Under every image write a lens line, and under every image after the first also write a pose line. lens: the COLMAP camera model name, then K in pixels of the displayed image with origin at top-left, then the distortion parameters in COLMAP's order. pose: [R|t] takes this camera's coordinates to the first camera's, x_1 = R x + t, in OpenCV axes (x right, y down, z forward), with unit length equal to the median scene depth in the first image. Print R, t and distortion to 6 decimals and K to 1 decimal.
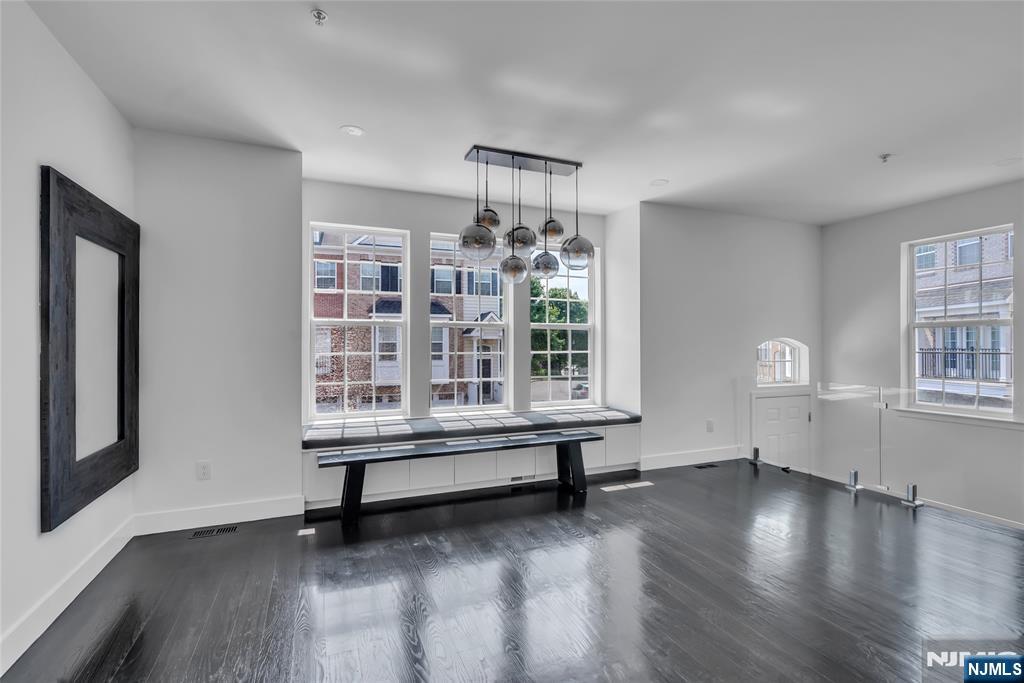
lens RADIAL K [[471.7, 0, 512.0], [0, 471.7, 341.5], [0, 0, 1]] dist [-0.010904, -0.000219]
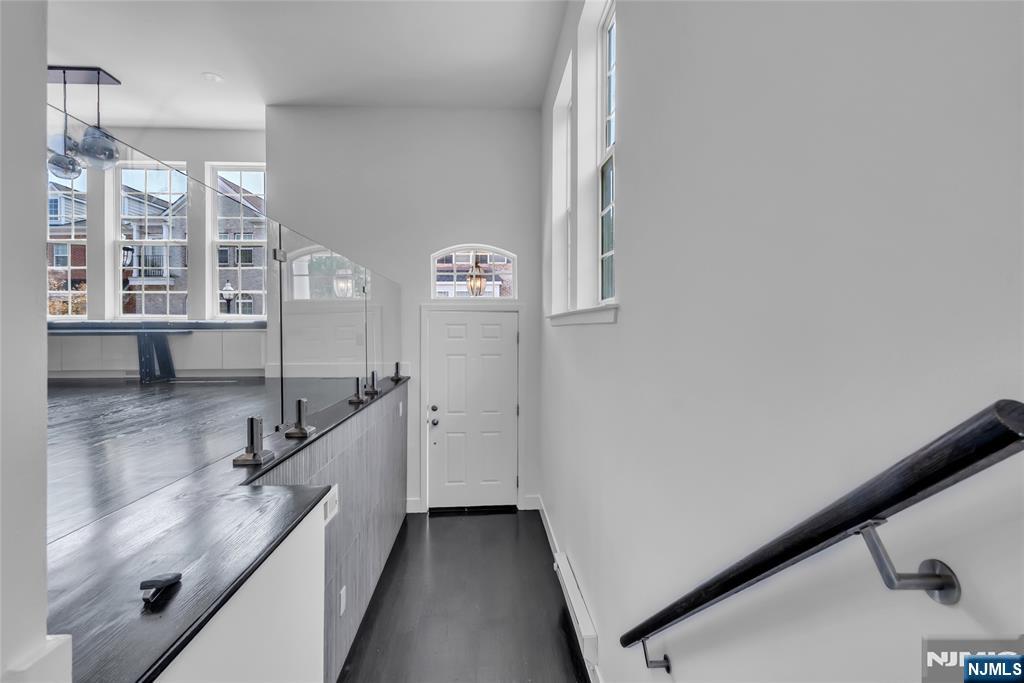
lens RADIAL K [[477.4, 0, 506.5], [0, 477.4, 333.0], [0, 0, 1]] dist [0.001800, 0.000282]
pose [[0.939366, 0.002205, -0.342909, 1.261305], [0.004971, 0.999787, 0.020047, 0.187240], [0.342880, -0.020536, 0.939155, 0.265248]]
